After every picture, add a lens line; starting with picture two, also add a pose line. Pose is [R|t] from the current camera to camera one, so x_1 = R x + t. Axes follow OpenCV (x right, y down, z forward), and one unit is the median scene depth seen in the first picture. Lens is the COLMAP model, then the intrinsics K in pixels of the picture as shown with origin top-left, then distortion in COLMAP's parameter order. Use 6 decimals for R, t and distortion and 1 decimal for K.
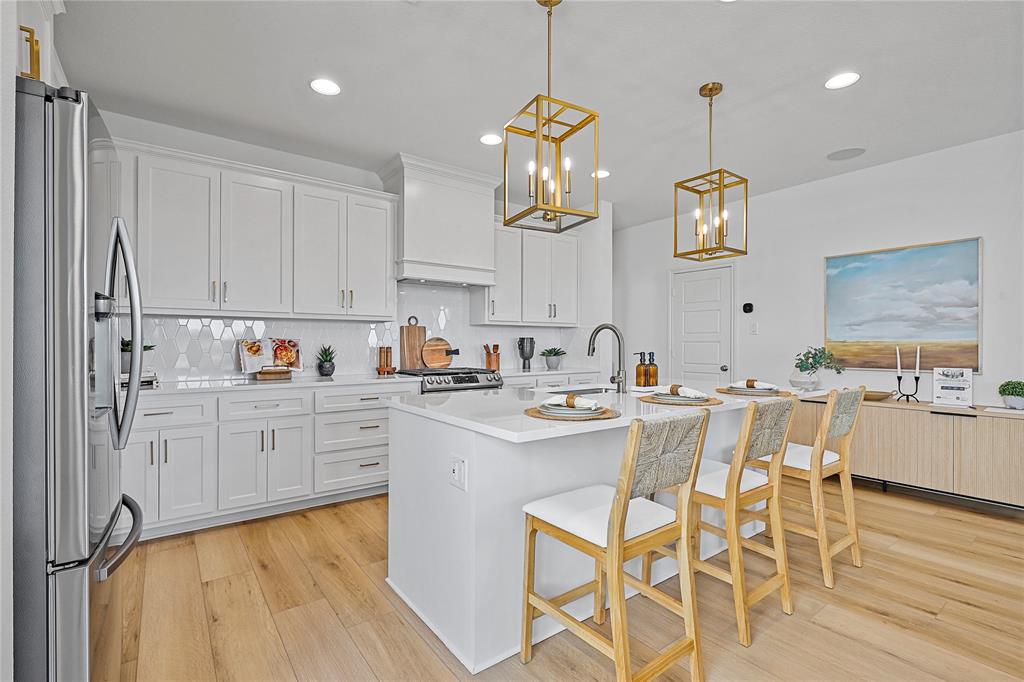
lens RADIAL K [[465.5, 0, 511.5], [0, 465.5, 343.8], [0, 0, 1]] dist [-0.002105, -0.000332]
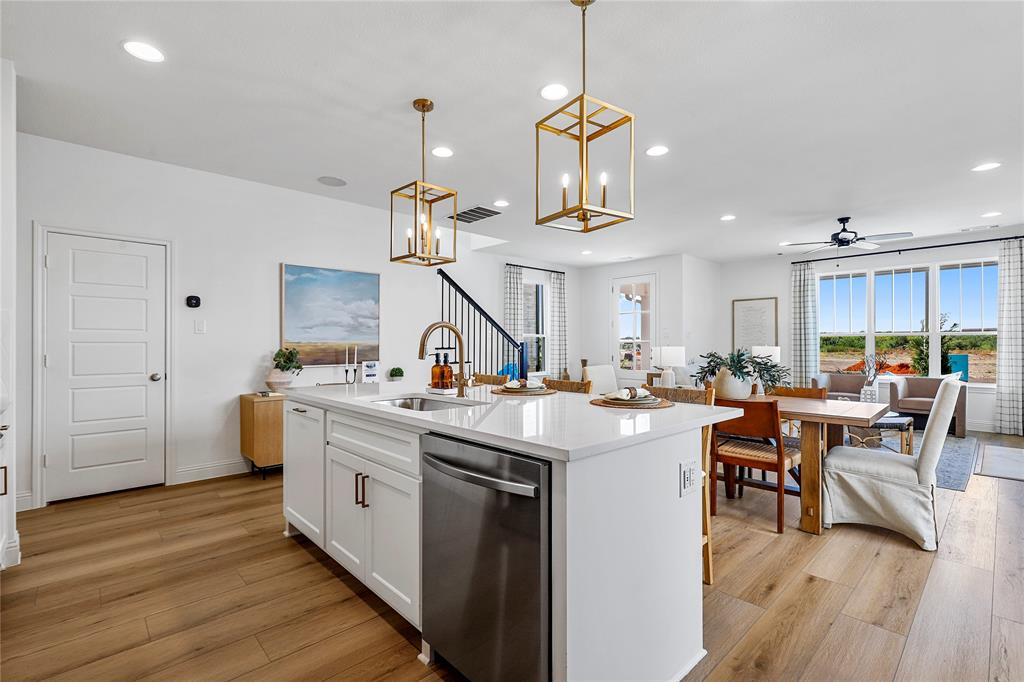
lens RADIAL K [[465.5, 0, 511.5], [0, 465.5, 343.8], [0, 0, 1]] dist [-0.002105, -0.000332]
pose [[-0.112923, -0.000830, 0.993603, -0.492228], [0.002701, 0.999996, 0.001142, -0.001889], [-0.993600, 0.002812, -0.112921, 0.690551]]
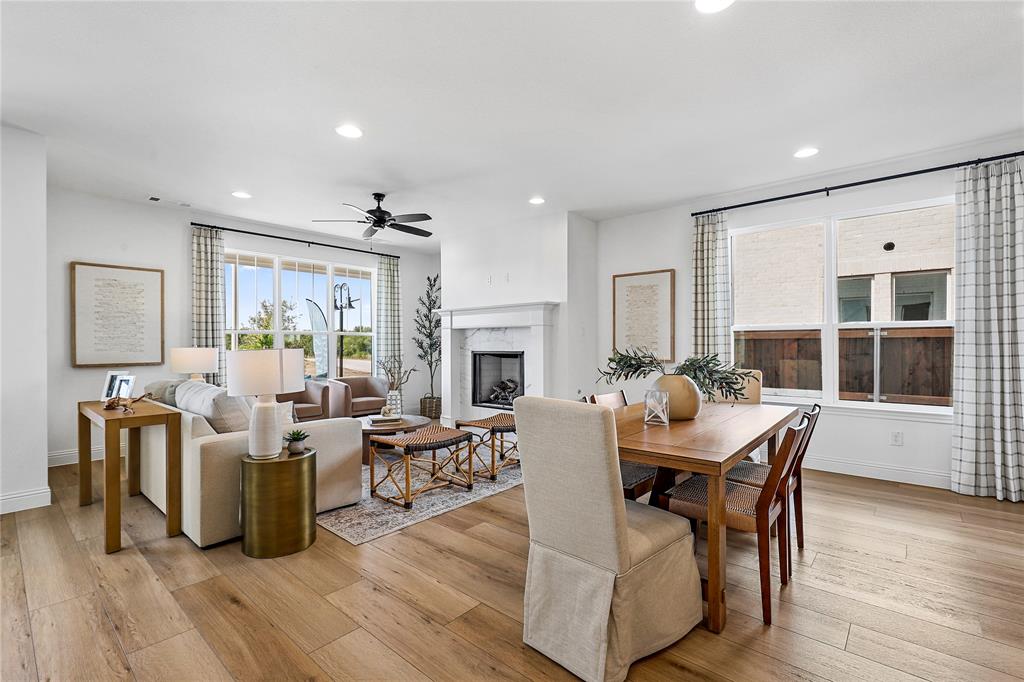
lens RADIAL K [[465.5, 0, 511.5], [0, 465.5, 343.8], [0, 0, 1]] dist [-0.002105, -0.000332]
pose [[-0.978554, 0.000682, -0.205991, 0.820649], [0.000131, 0.999996, 0.002689, 0.000299], [0.205992, 0.002605, -0.978550, 0.775962]]
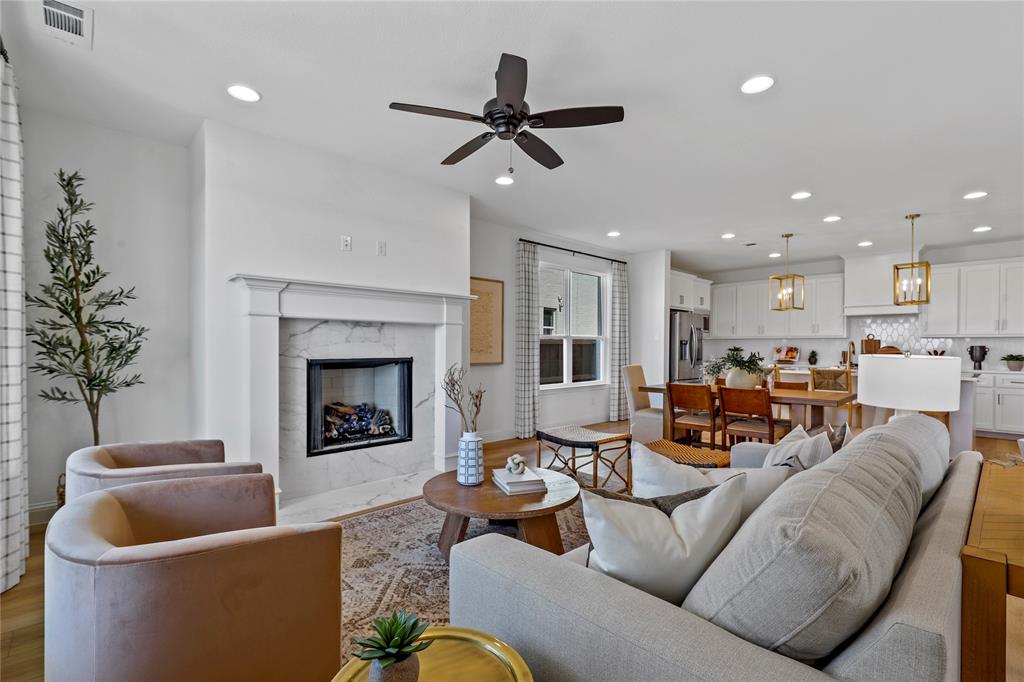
lens RADIAL K [[465.5, 0, 511.5], [0, 465.5, 343.8], [0, 0, 1]] dist [-0.002105, -0.000332]
pose [[0.116781, -0.005817, -0.993141, 1.622334], [-0.008191, 0.999943, -0.006820, 0.001606], [0.993124, 0.008931, 0.116727, -0.646894]]
